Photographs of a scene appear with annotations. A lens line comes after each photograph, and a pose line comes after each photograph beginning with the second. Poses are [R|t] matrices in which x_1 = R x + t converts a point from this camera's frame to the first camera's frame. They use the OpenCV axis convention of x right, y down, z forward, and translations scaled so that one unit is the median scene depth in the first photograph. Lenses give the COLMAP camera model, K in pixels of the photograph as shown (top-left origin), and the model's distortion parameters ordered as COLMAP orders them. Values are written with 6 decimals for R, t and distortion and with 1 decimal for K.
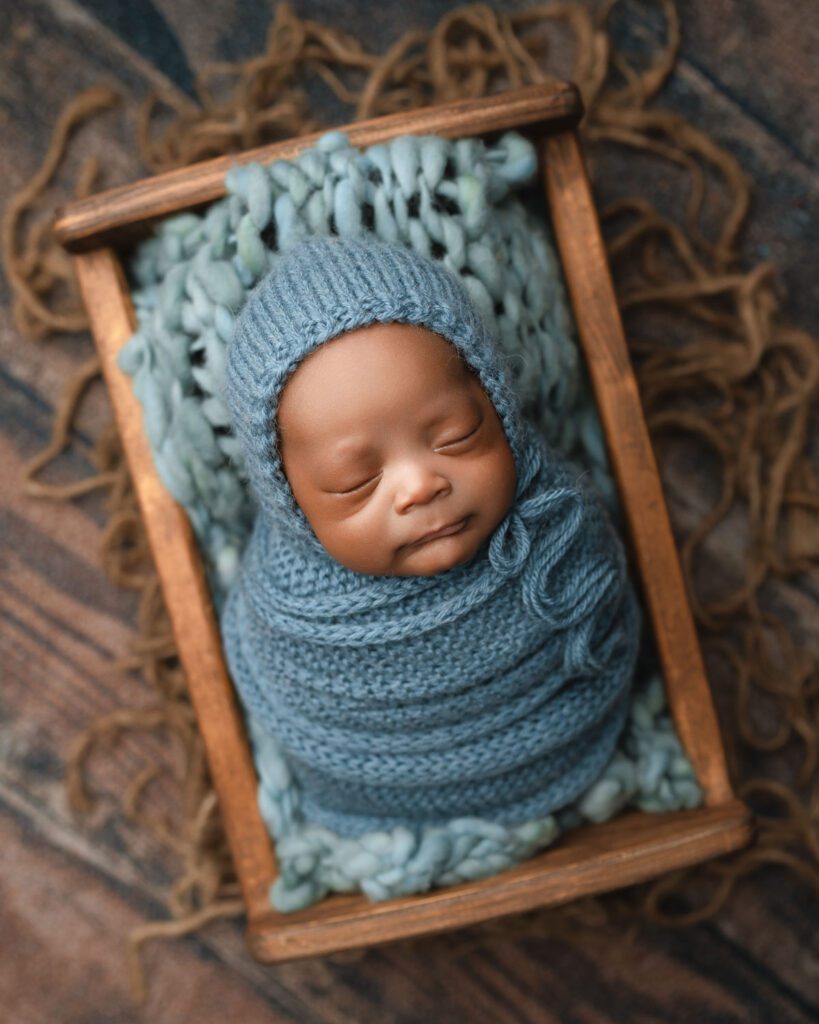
lens RADIAL K [[2615.2, 0, 409.1], [0, 2615.2, 622.5], [0, 0, 1]] dist [0.116585, 0.915673]
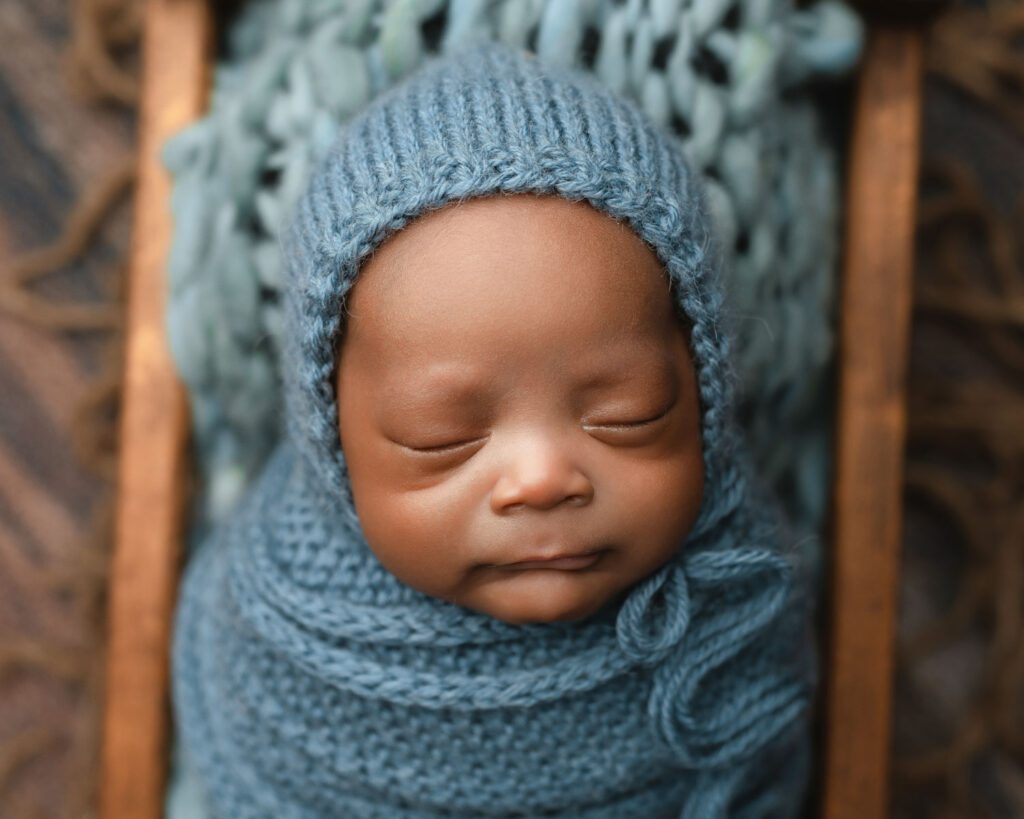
lens RADIAL K [[2615.2, 0, 512.0], [0, 2615.2, 409.5], [0, 0, 1]] dist [0.116585, 0.915673]
pose [[0.953789, 0.300390, -0.007200, -0.002668], [-0.300272, 0.951985, -0.059679, -0.028154], [-0.011073, 0.059084, 0.998192, 0.391012]]
